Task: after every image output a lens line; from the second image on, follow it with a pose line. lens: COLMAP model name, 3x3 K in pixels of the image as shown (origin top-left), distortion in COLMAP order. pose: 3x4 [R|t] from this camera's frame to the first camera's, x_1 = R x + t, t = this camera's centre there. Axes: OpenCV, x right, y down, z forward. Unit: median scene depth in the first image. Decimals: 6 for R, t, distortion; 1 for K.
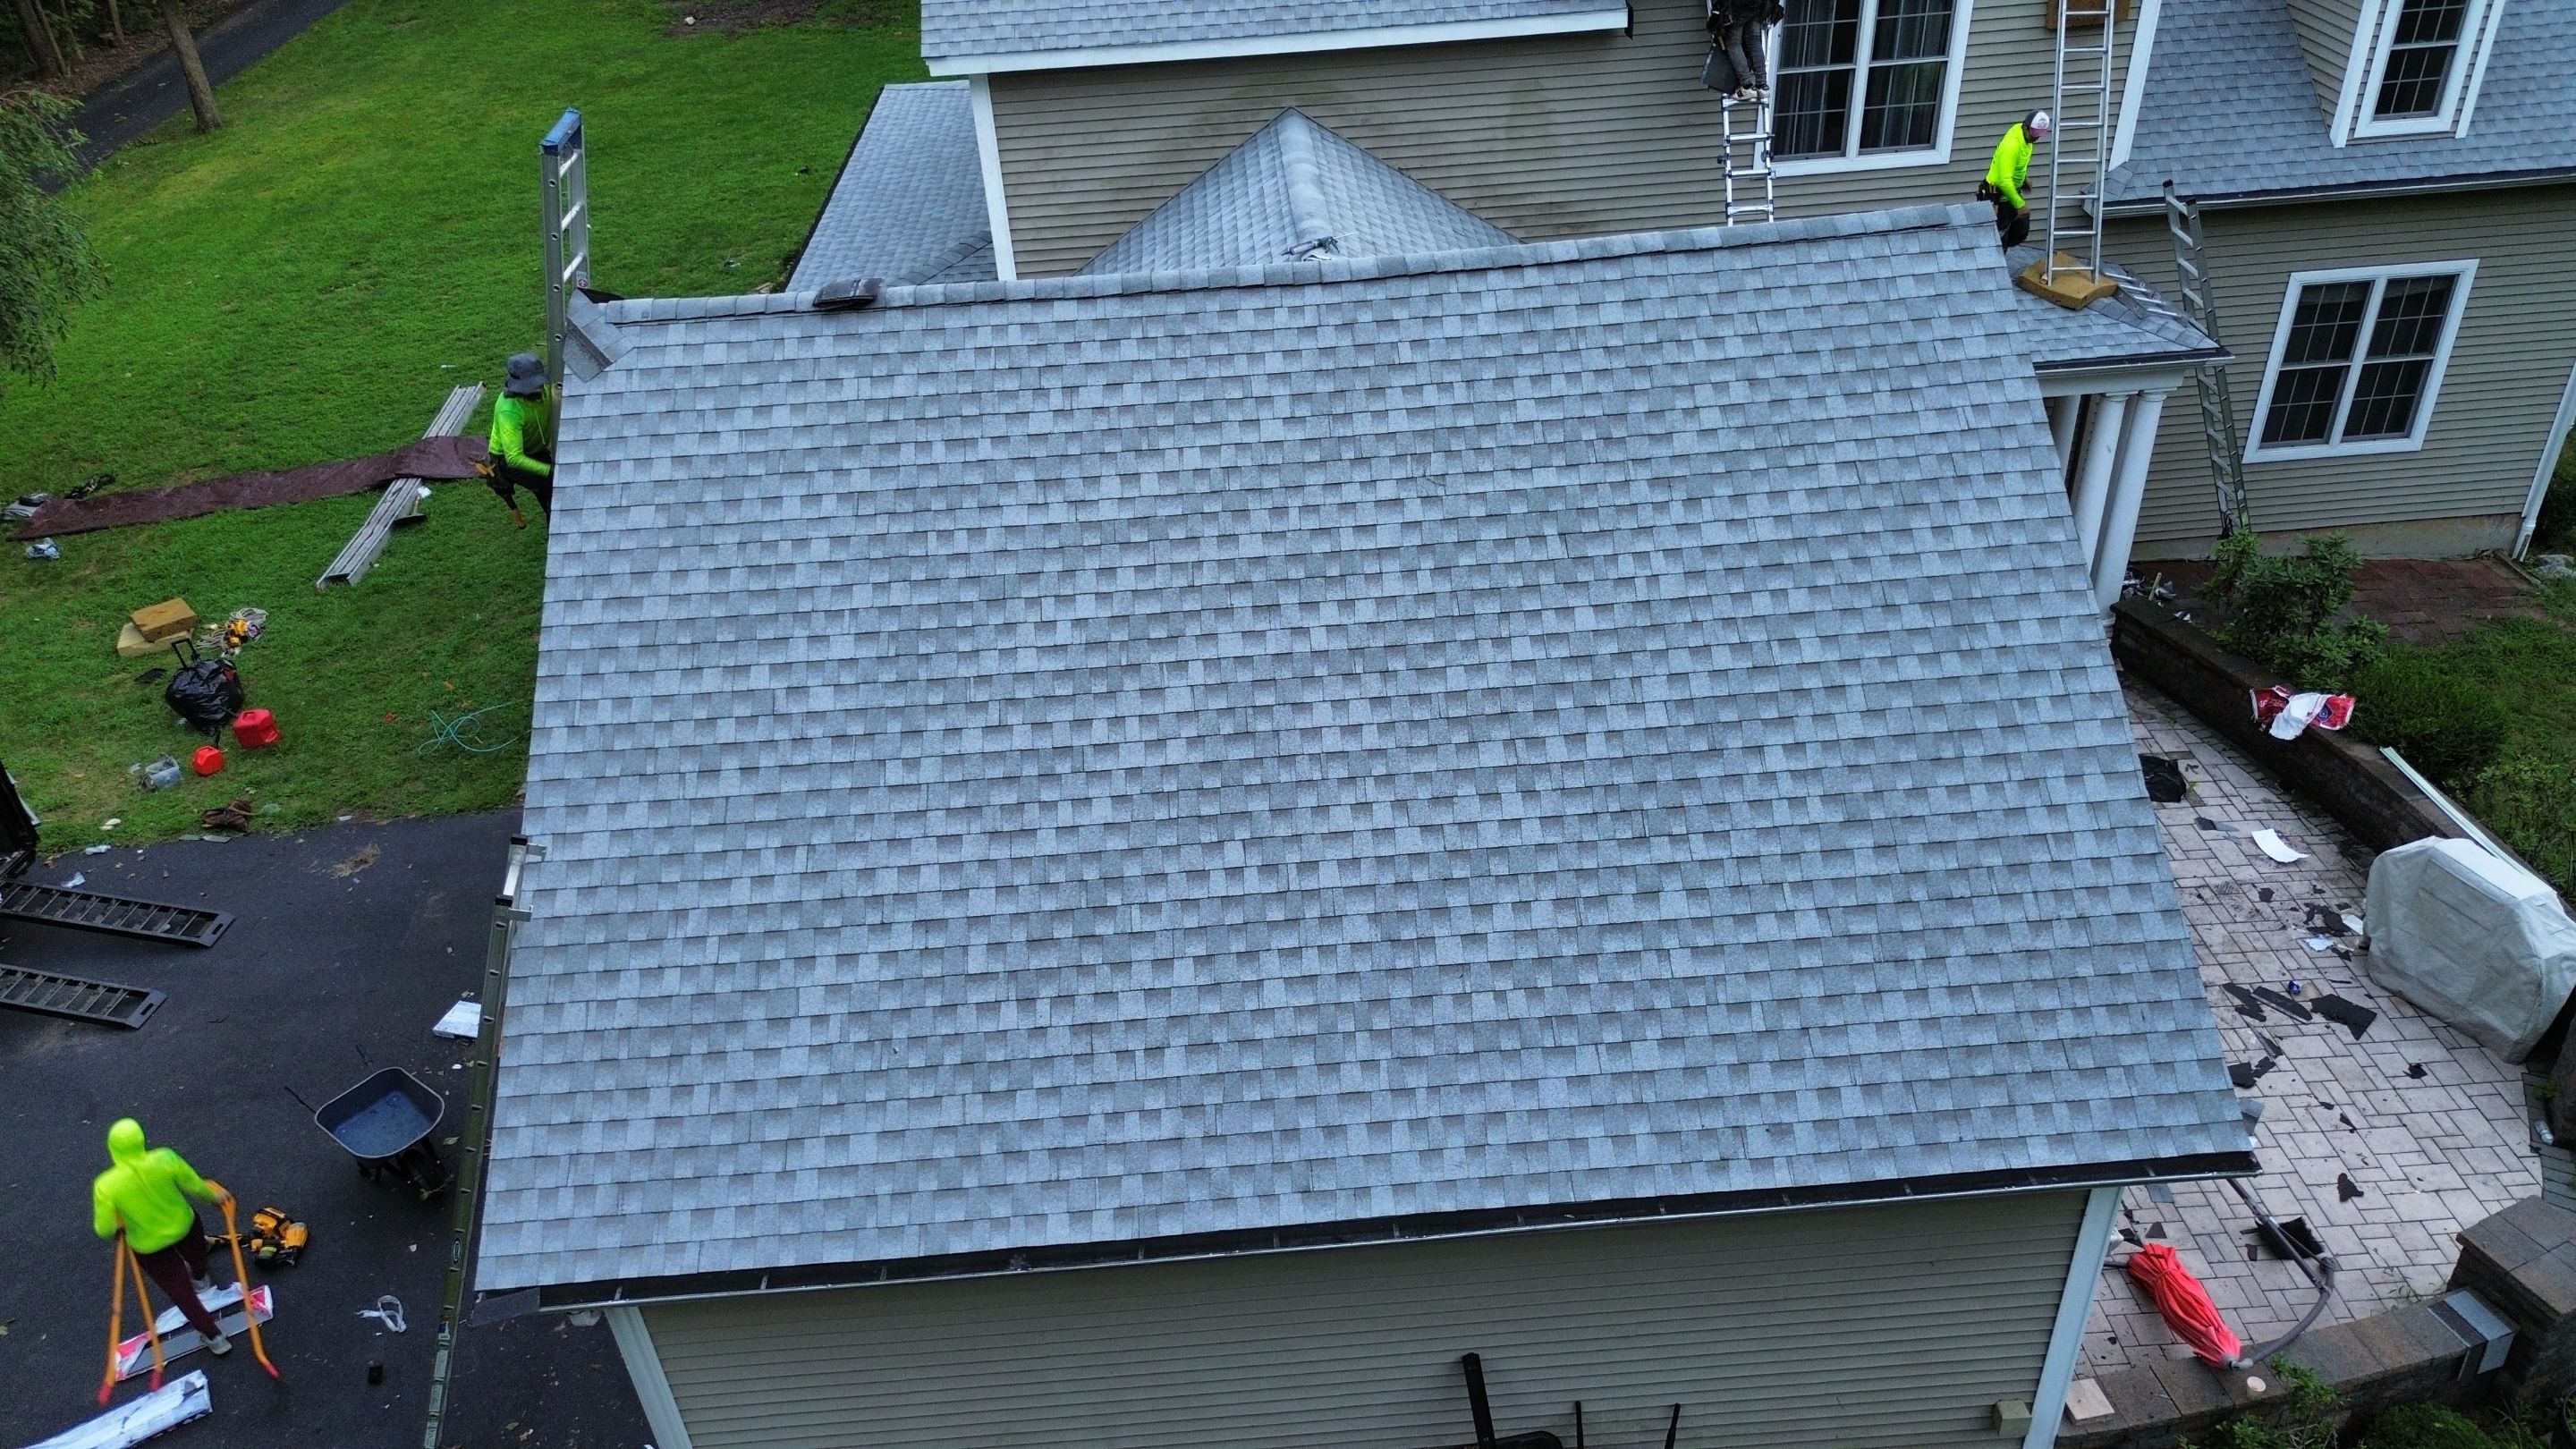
lens RADIAL K [[1814.2, 0, 1296.6], [0, 1814.2, 724.4], [0, 0, 1]] dist [0.098609, -0.105950]
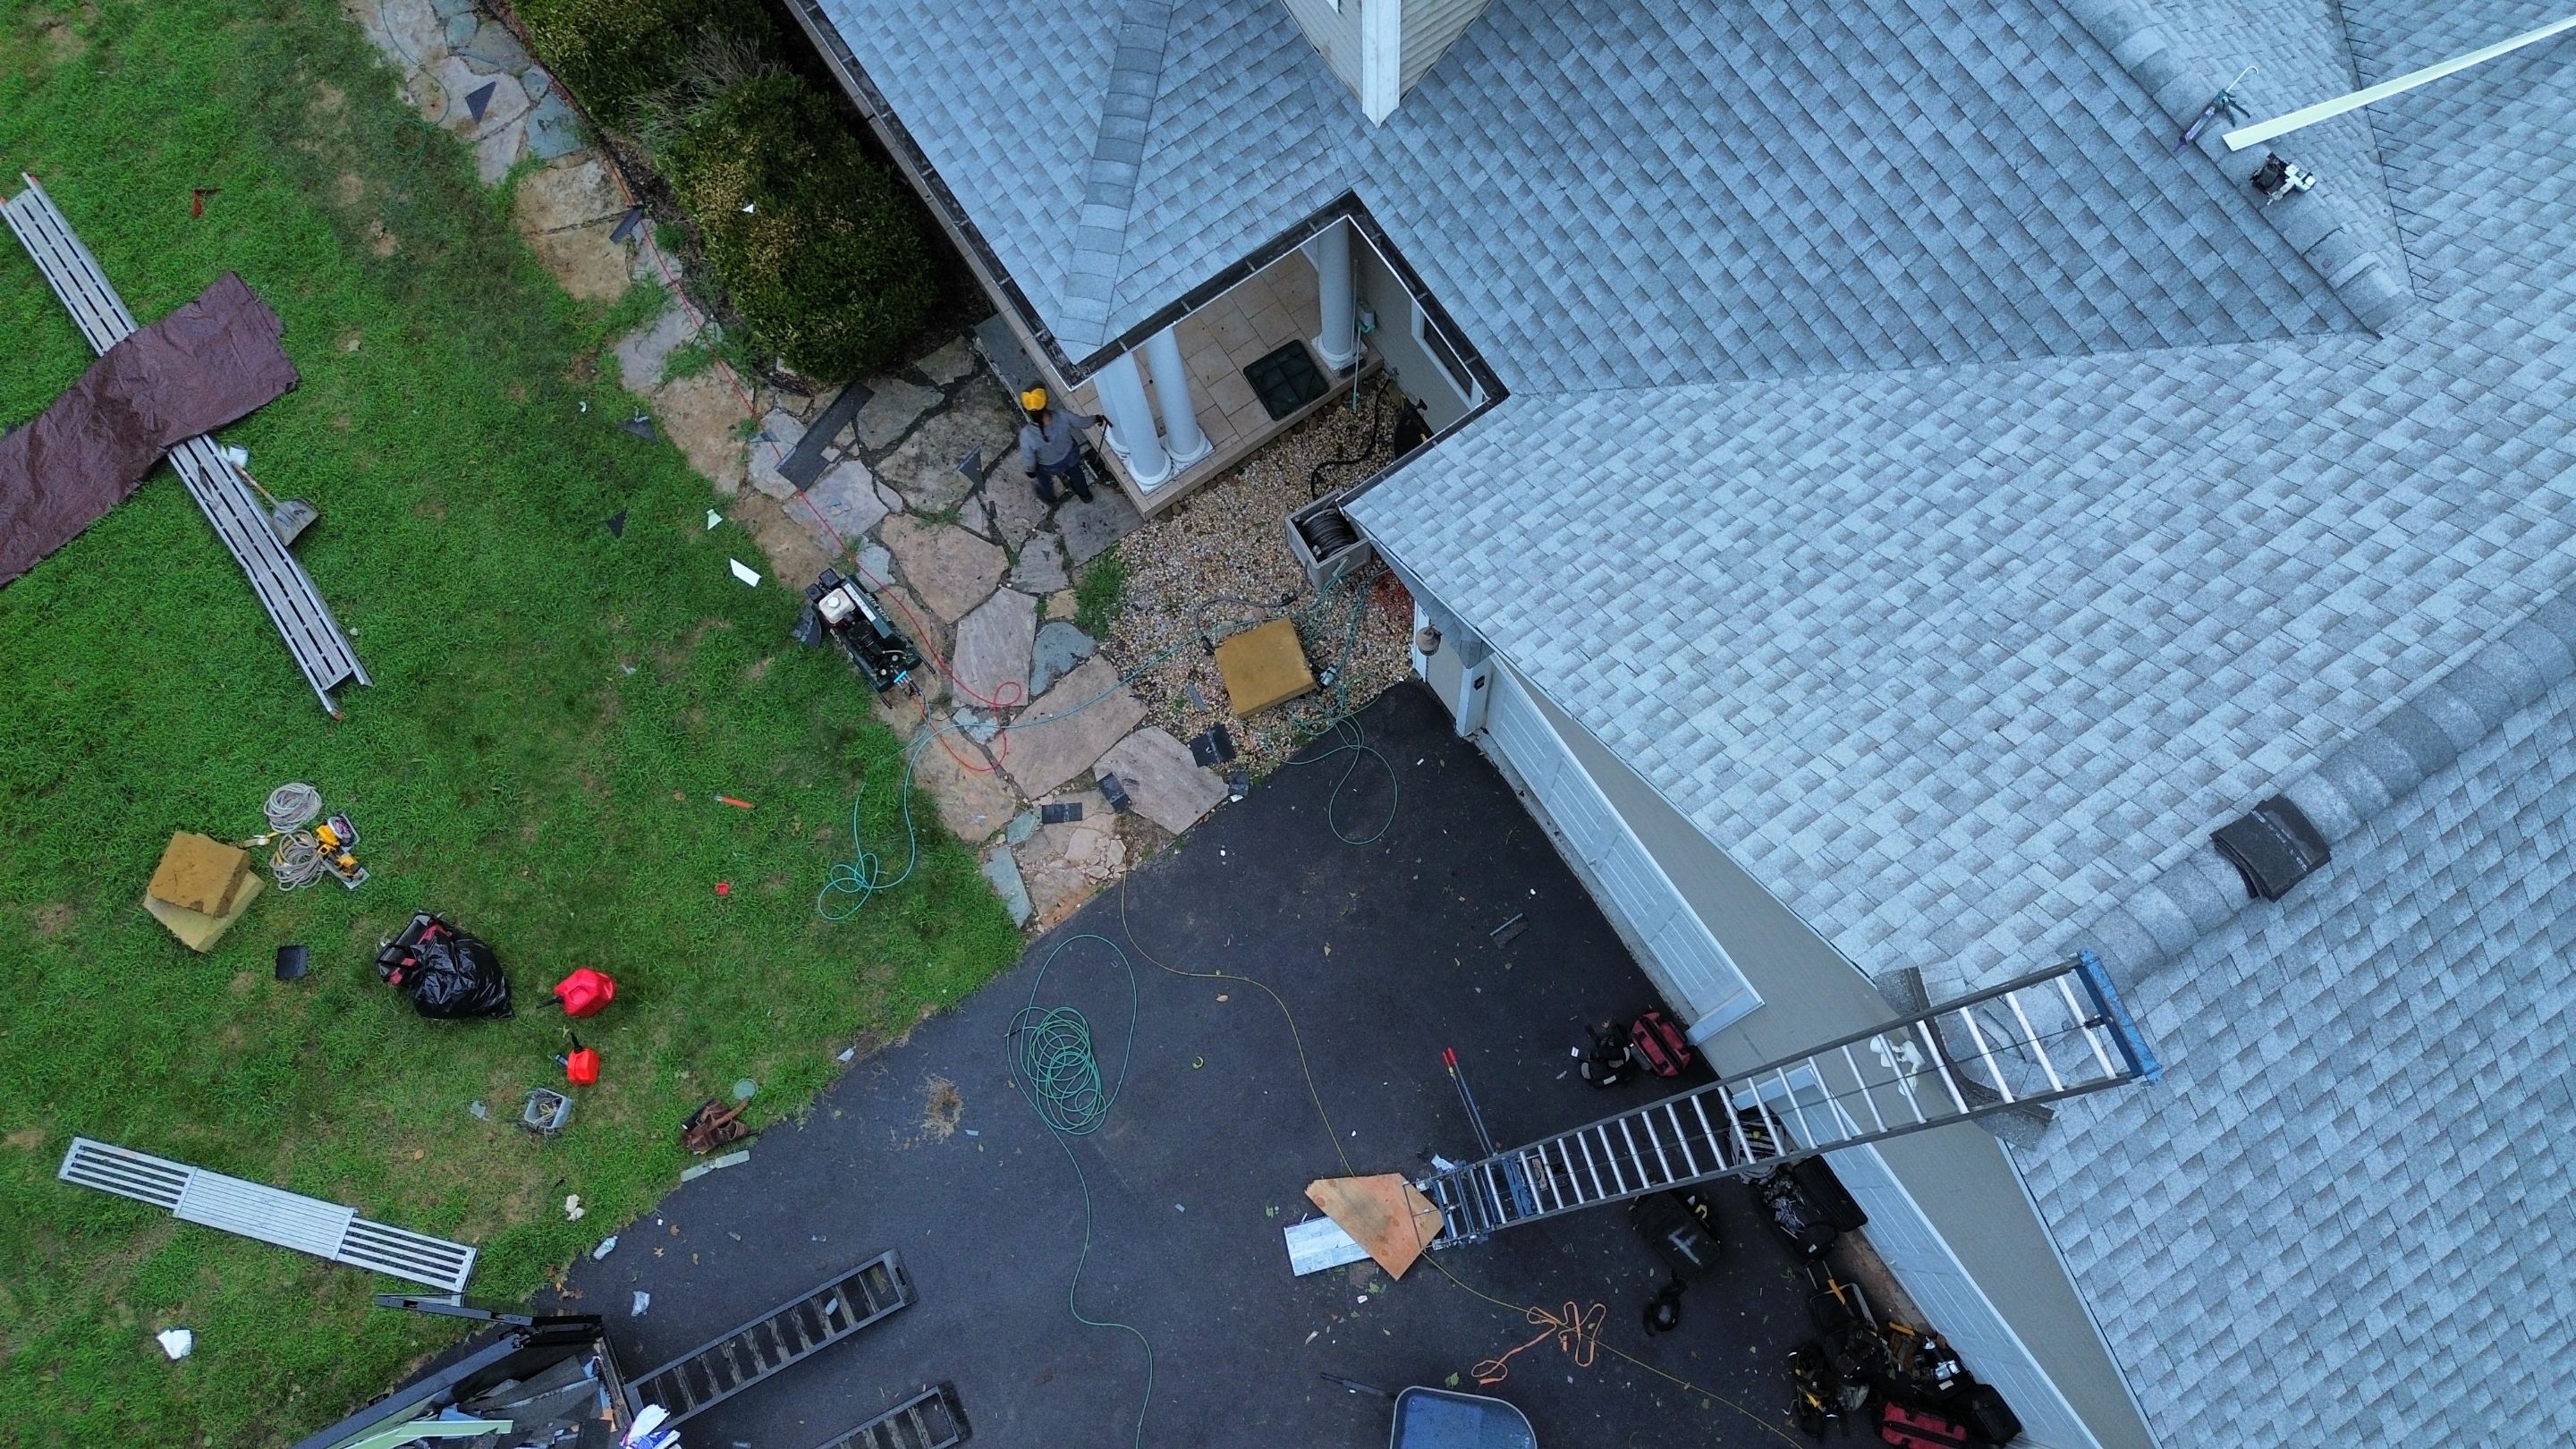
lens RADIAL K [[1827.8, 0, 1294.4], [0, 1827.8, 719.7], [0, 0, 1]] dist [0.066711, -0.059946]
pose [[0.856811, -0.492729, 0.151966, -0.669960], [0.291117, 0.705509, 0.646149, -0.867281], [-0.425589, -0.509387, 0.747929, 0.662065]]
